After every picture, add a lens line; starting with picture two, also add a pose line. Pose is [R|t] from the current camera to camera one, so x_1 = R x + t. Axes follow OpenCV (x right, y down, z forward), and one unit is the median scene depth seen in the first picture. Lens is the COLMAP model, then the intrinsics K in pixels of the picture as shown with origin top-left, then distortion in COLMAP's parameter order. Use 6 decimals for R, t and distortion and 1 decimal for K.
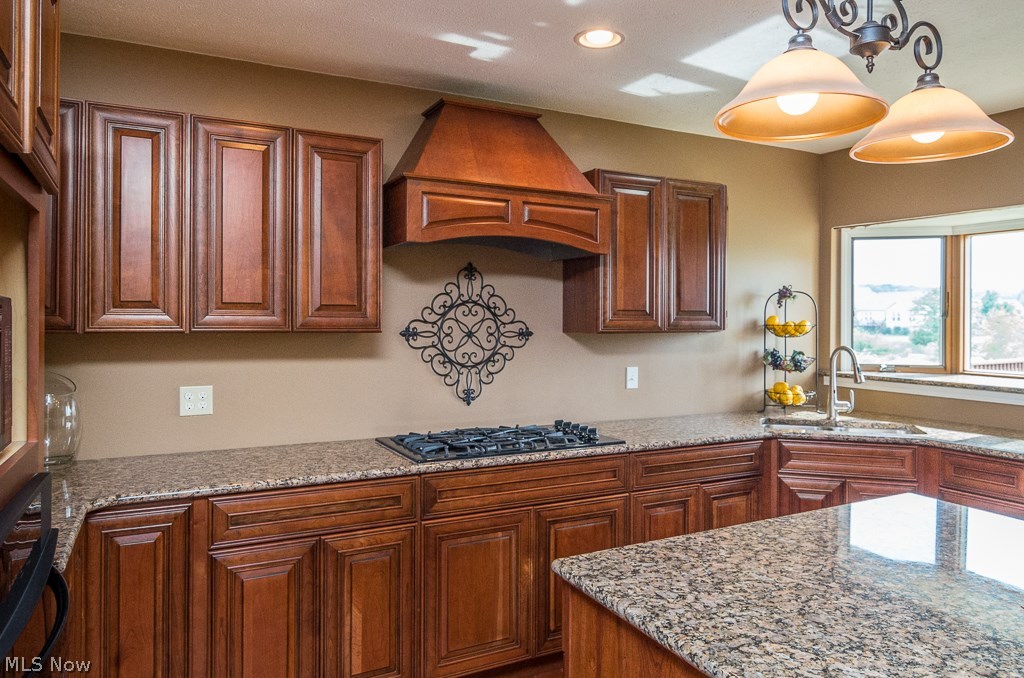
lens RADIAL K [[734.1, 0, 507.9], [0, 734.1, 334.0], [0, 0, 1]] dist [0.005102, -0.001063]
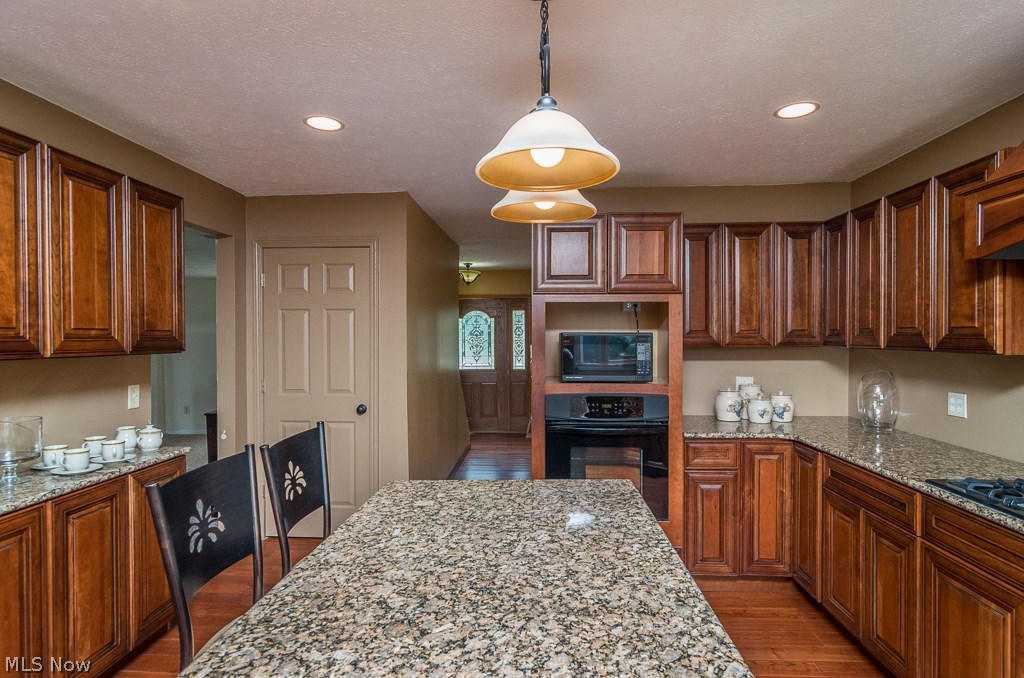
lens RADIAL K [[544.9, 0, 503.8], [0, 544.9, 342.6], [0, 0, 1]] dist [-0.005707, 0.000504]
pose [[-0.540815, 0.006685, -0.841115, 1.273913], [-0.014863, 0.999736, 0.017503, -0.033987], [0.841010, 0.021967, -0.540573, 1.400687]]
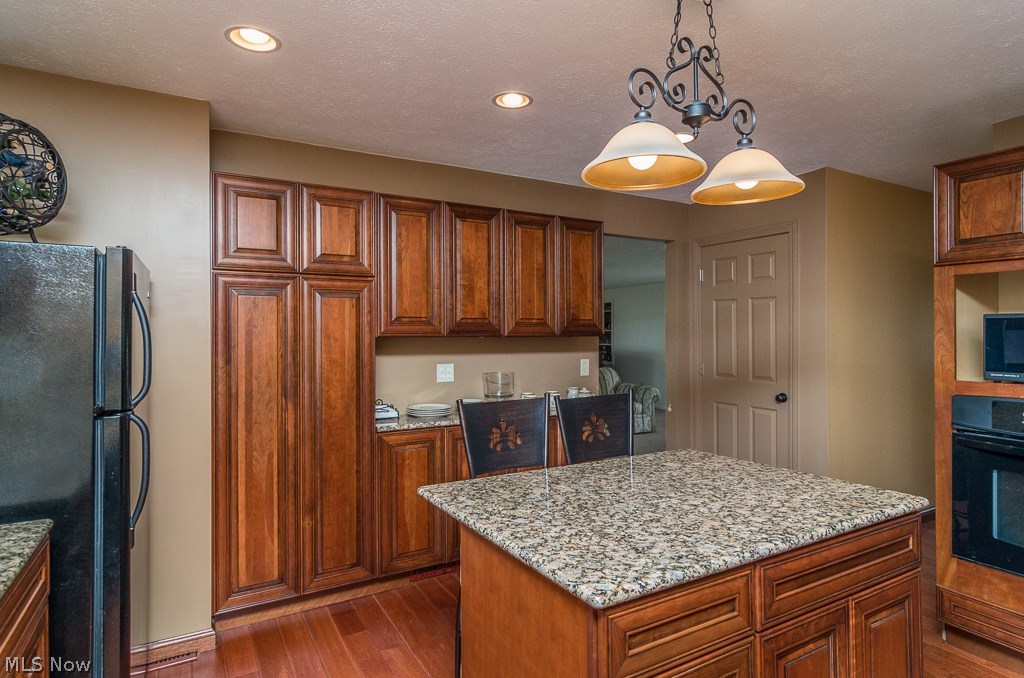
lens RADIAL K [[544.9, 0, 505.6], [0, 544.9, 330.3], [0, 0, 1]] dist [-0.005707, 0.000504]
pose [[-0.999792, -0.001690, -0.020333, 0.841248], [-0.002007, 0.999877, 0.015569, -0.017339], [0.020304, 0.015606, -0.999672, 1.933674]]
